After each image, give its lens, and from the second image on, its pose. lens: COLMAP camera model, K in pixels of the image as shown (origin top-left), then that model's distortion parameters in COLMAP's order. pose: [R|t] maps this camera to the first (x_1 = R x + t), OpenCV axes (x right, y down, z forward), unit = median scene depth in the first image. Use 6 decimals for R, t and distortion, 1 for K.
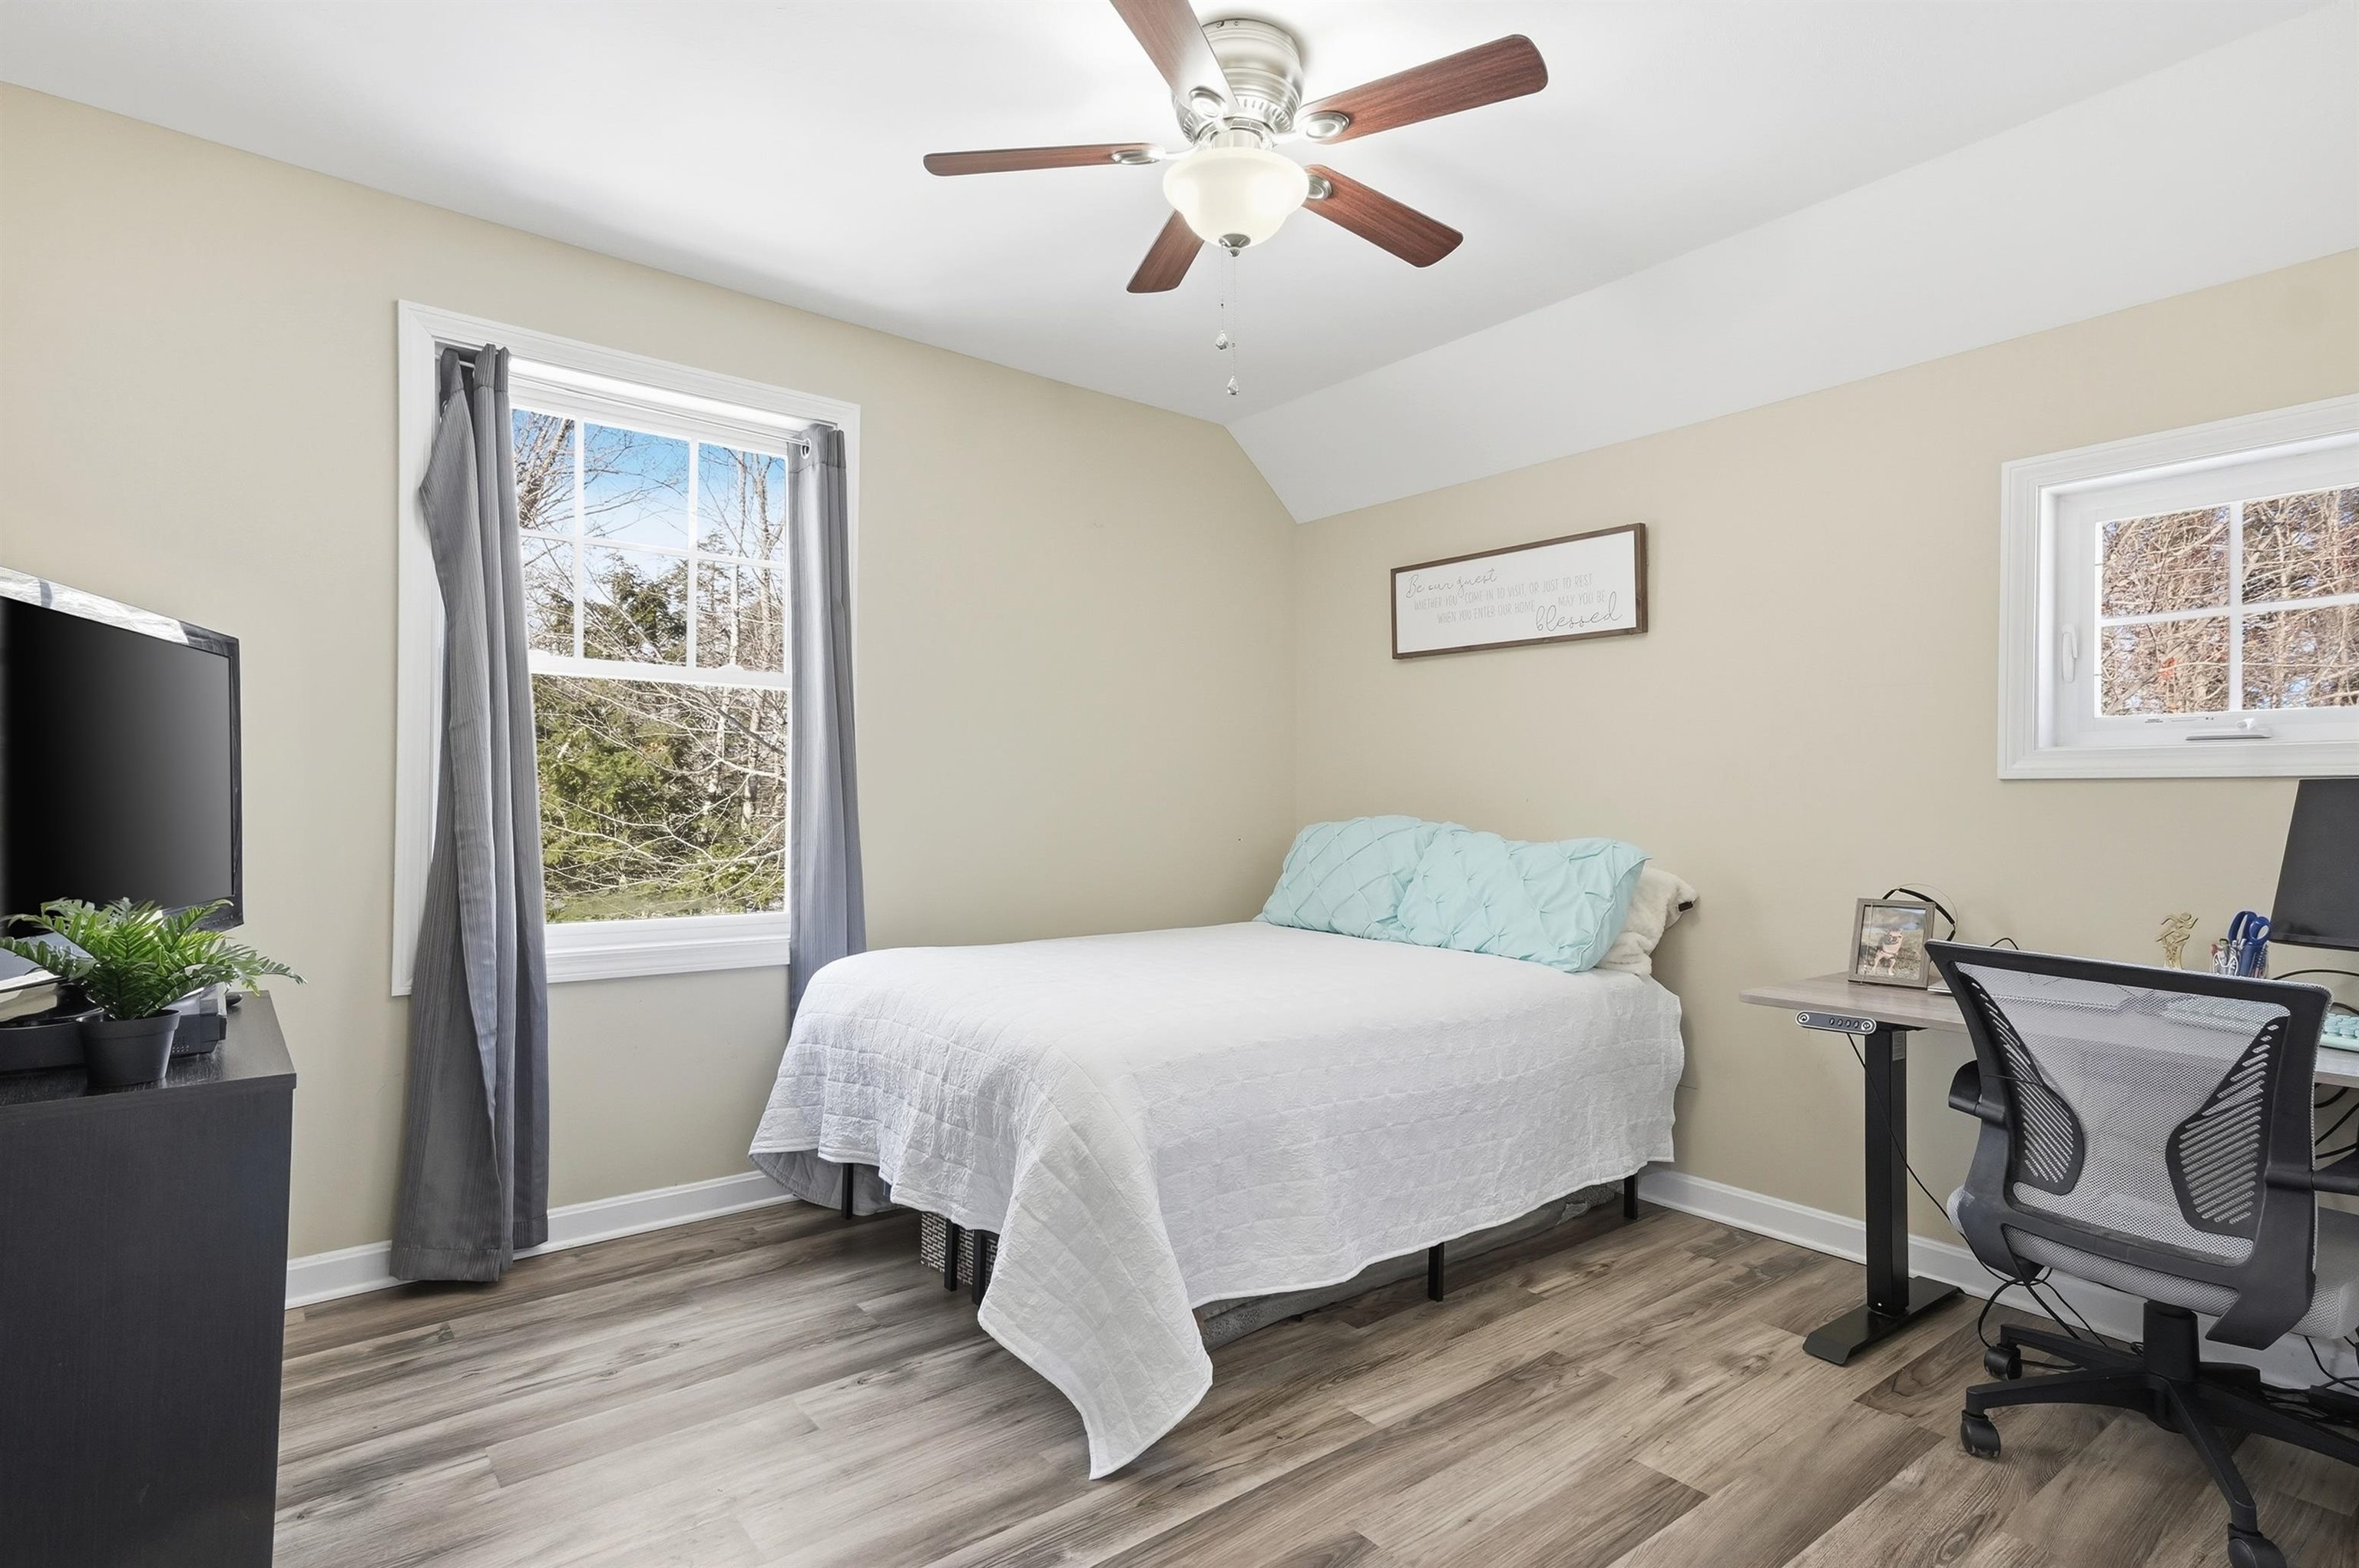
lens RADIAL K [[1185.1, 0, 1179.5], [0, 1185.1, 784.0], [0, 0, 1]] dist [0.001499, 0.000199]
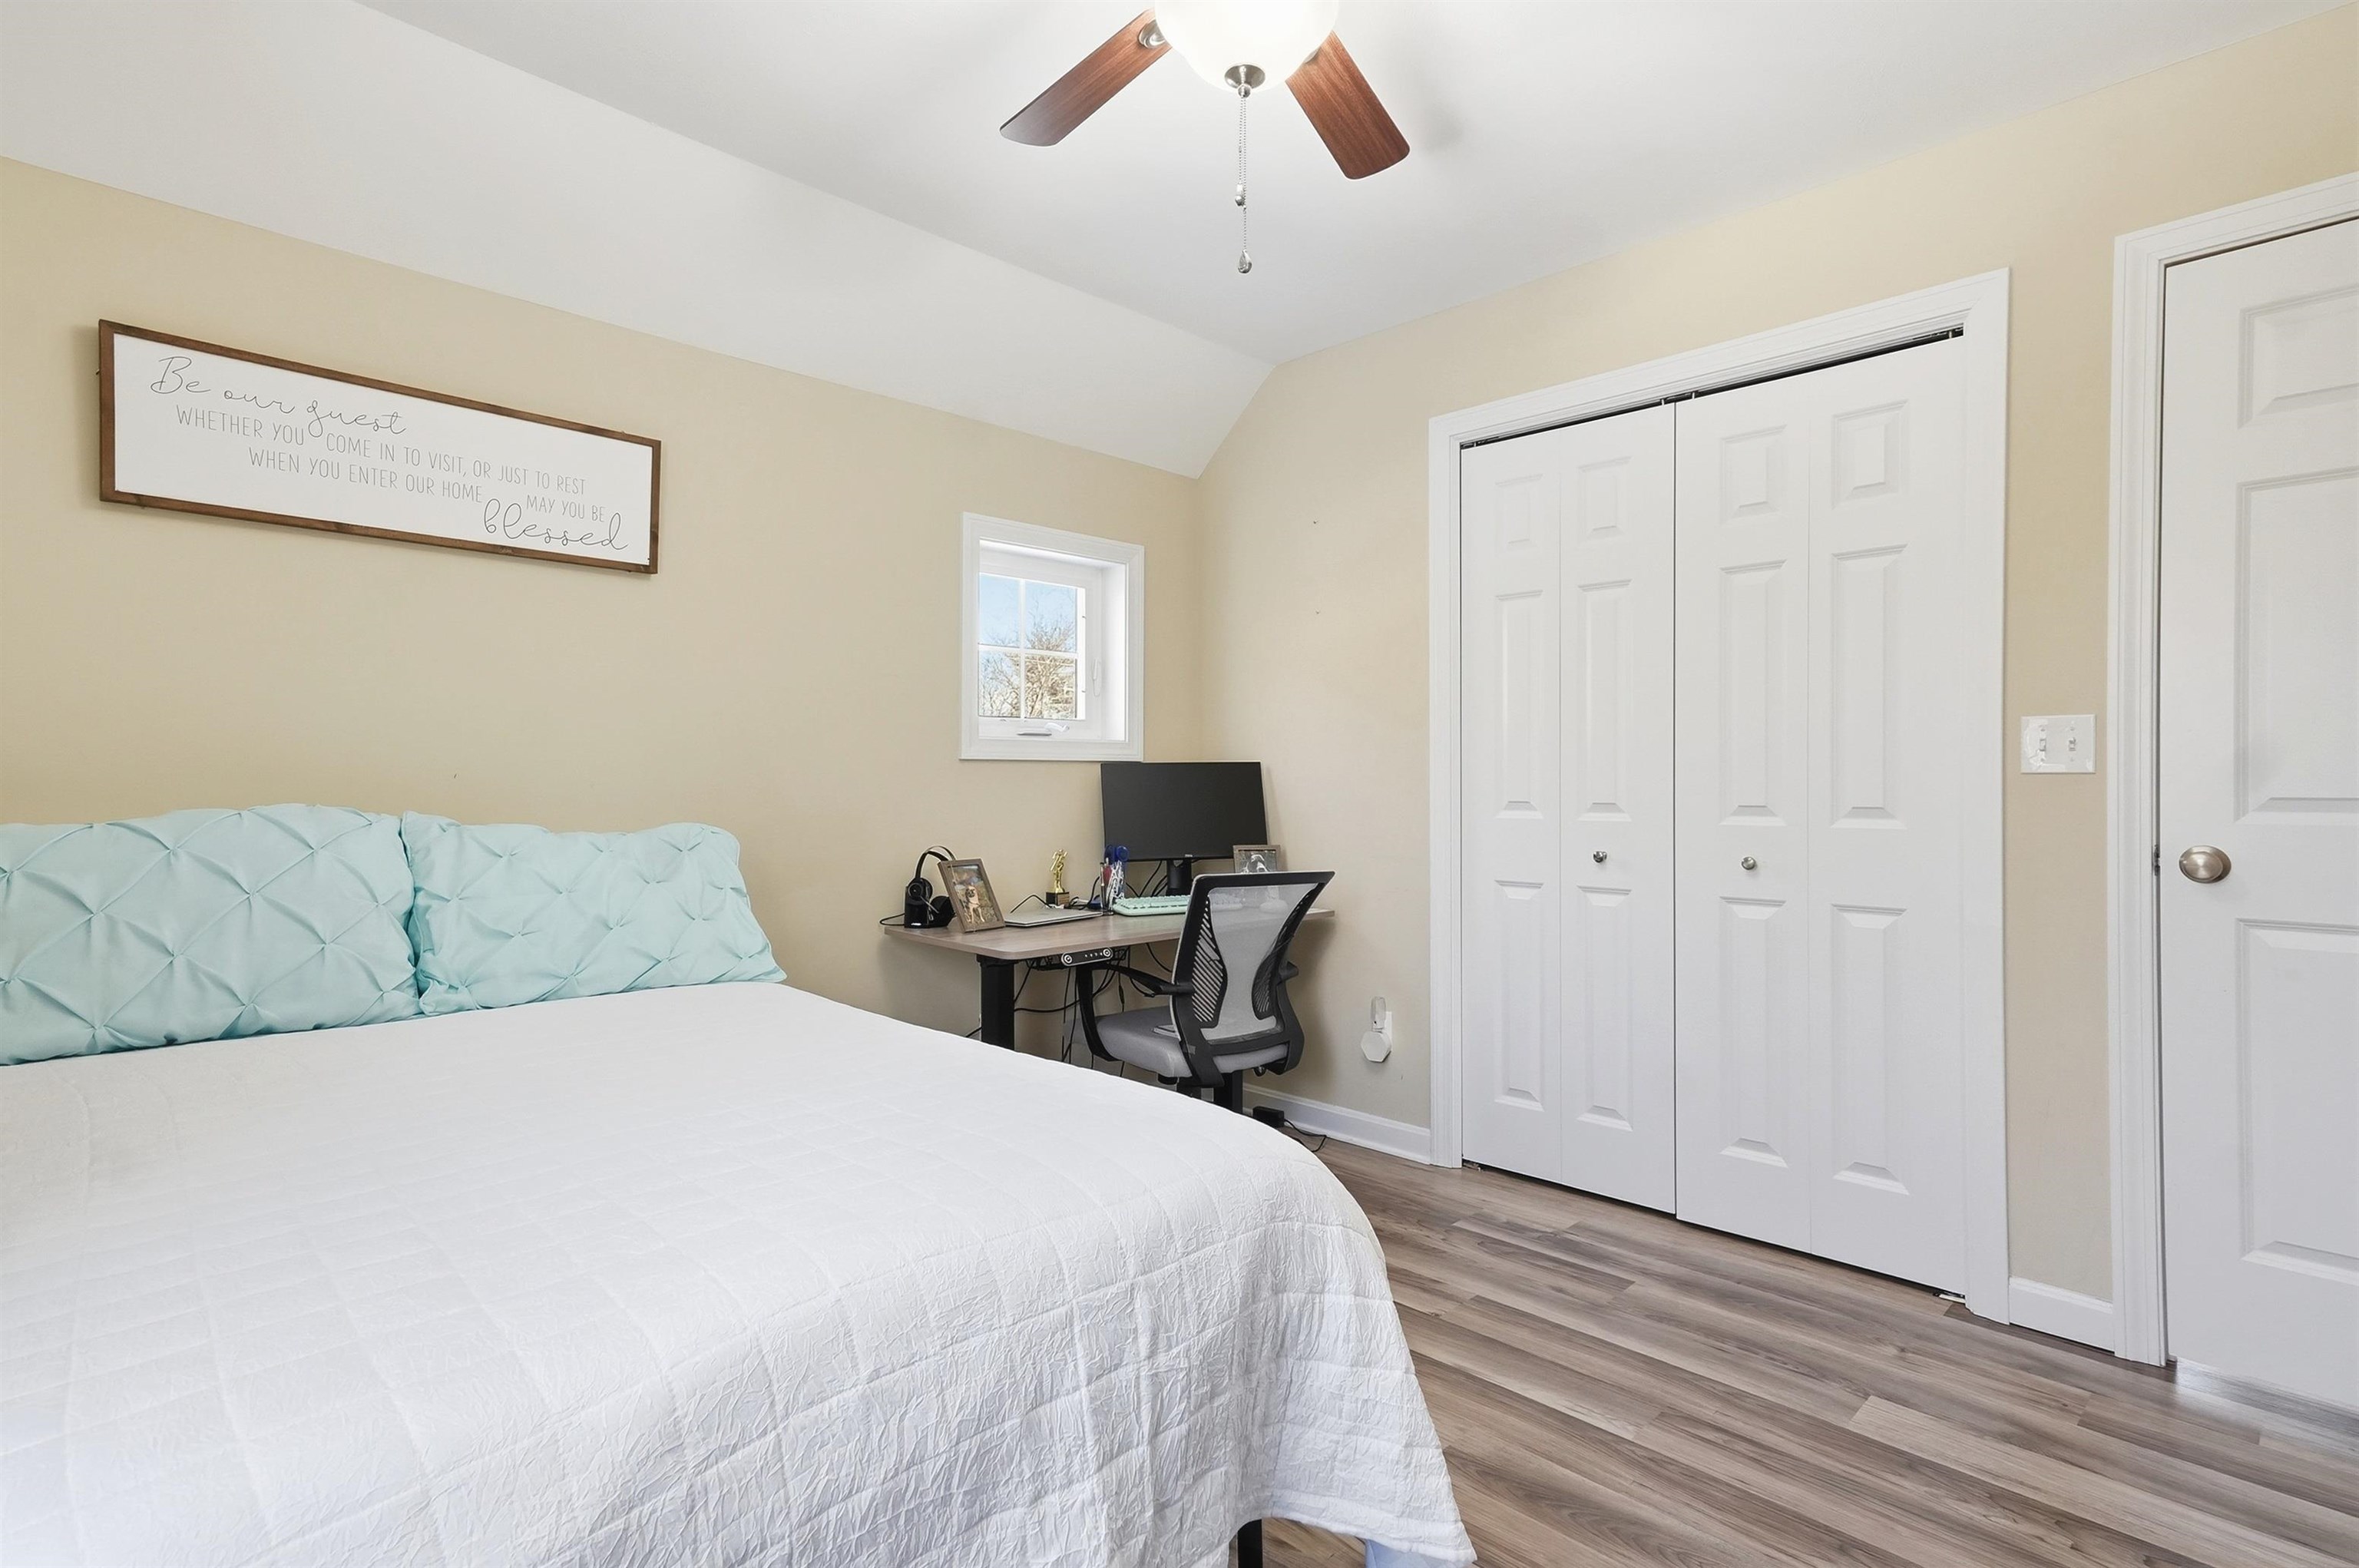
lens RADIAL K [[1164.4, 0, 1194.2], [0, 1164.4, 790.9], [0, 0, 1]] dist [0.031026, 0.002798]
pose [[-0.105985, -0.021149, 0.994143, -0.621801], [-0.021128, 0.999596, 0.019013, 0.001152], [-0.994143, -0.018989, -0.106389, 0.936818]]
